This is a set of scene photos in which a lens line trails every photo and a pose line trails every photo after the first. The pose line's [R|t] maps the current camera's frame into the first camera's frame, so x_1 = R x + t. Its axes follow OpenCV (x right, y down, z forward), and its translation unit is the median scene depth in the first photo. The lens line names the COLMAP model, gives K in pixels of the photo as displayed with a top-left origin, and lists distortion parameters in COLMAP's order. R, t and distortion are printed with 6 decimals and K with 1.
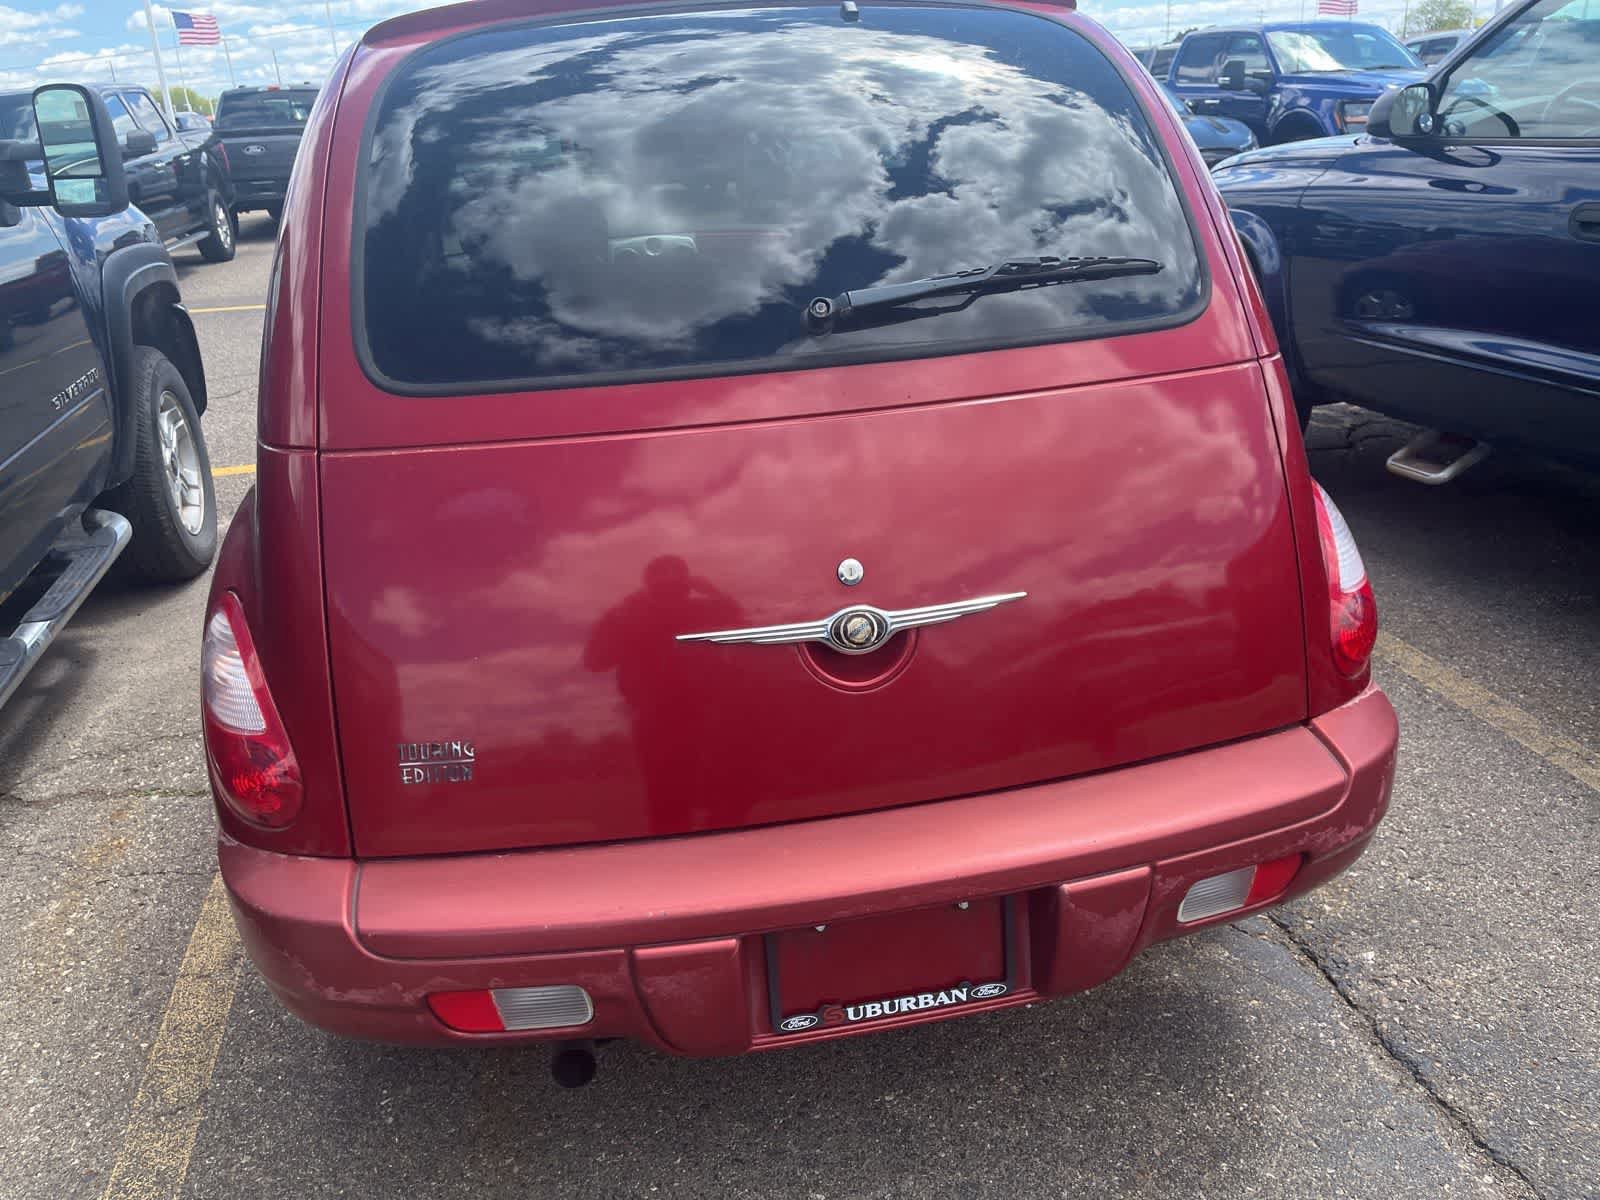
lens RADIAL K [[1175.1, 0, 786.0], [0, 1175.1, 613.5], [0, 0, 1]] dist [0.093060, -0.125388]
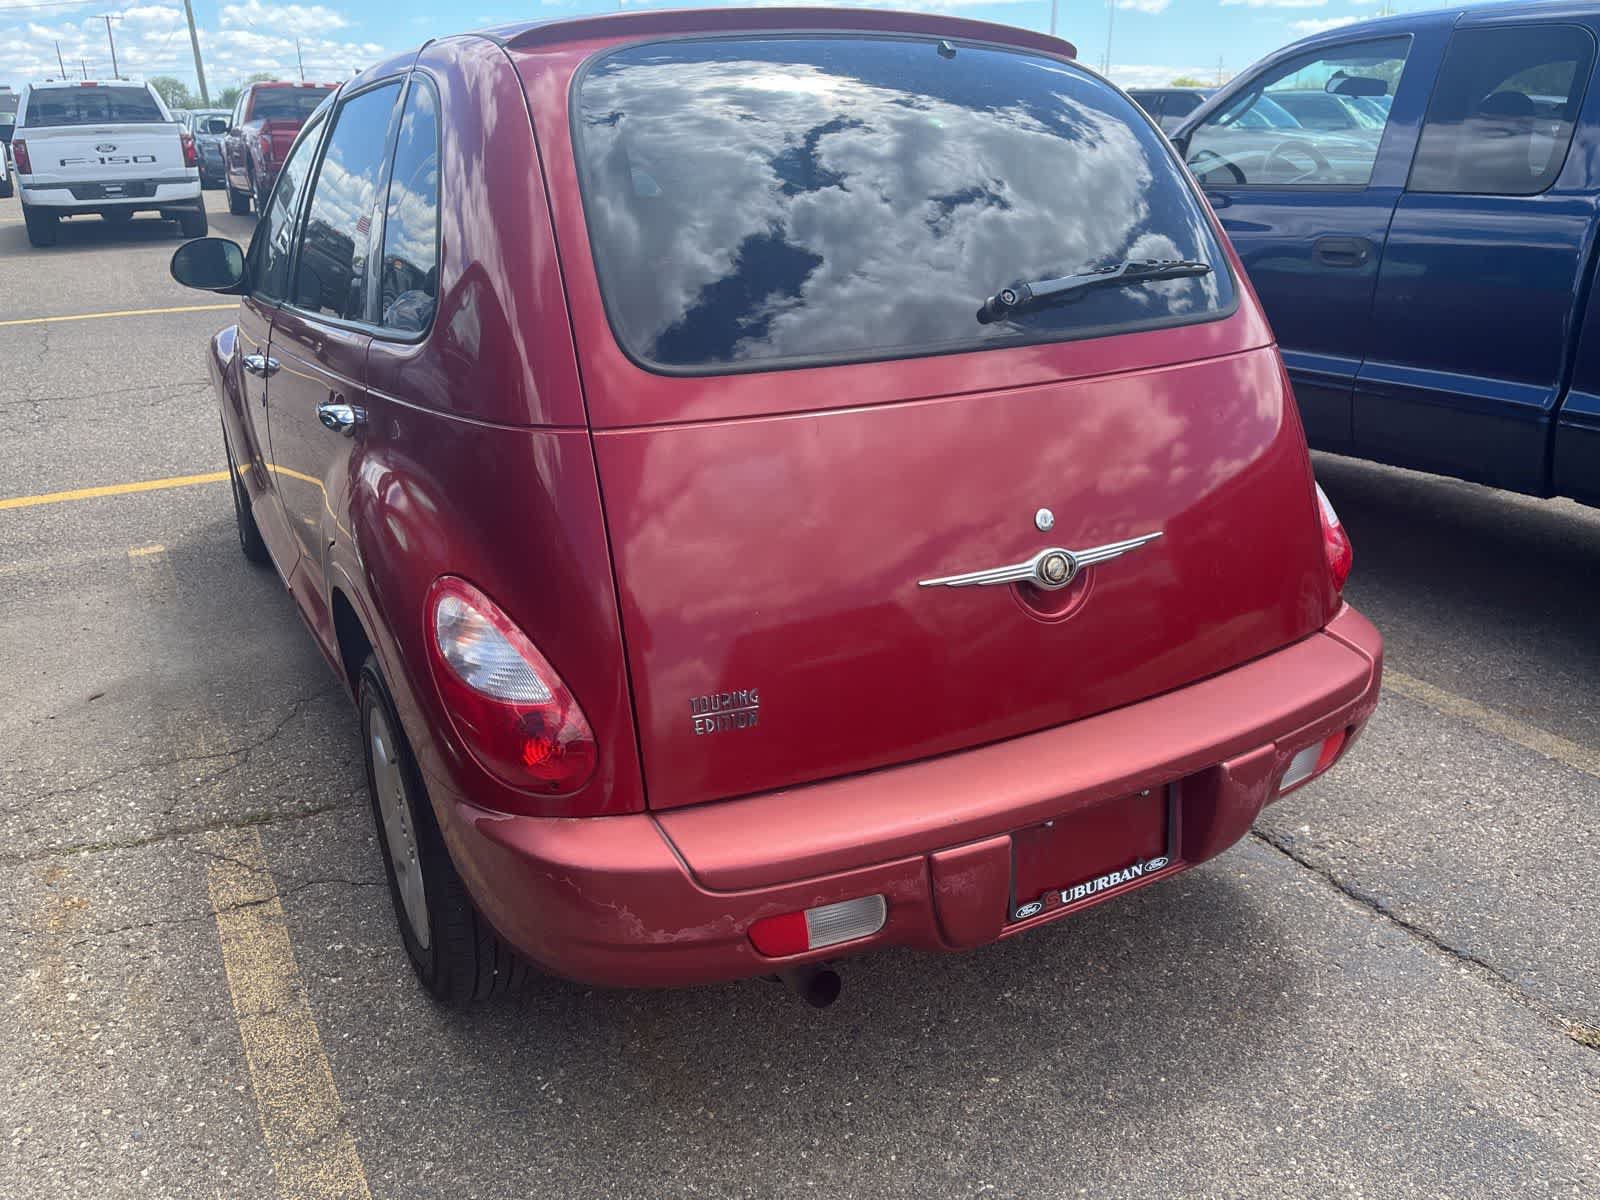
lens RADIAL K [[1202.5, 0, 817.5], [0, 1202.5, 609.1], [0, 0, 1]] dist [0.088781, -0.123398]
pose [[0.949865, -0.072115, 0.304229, -0.419153], [0.077830, 0.996944, -0.006683, 0.034162], [-0.302818, 0.030026, 0.952575, -0.061774]]
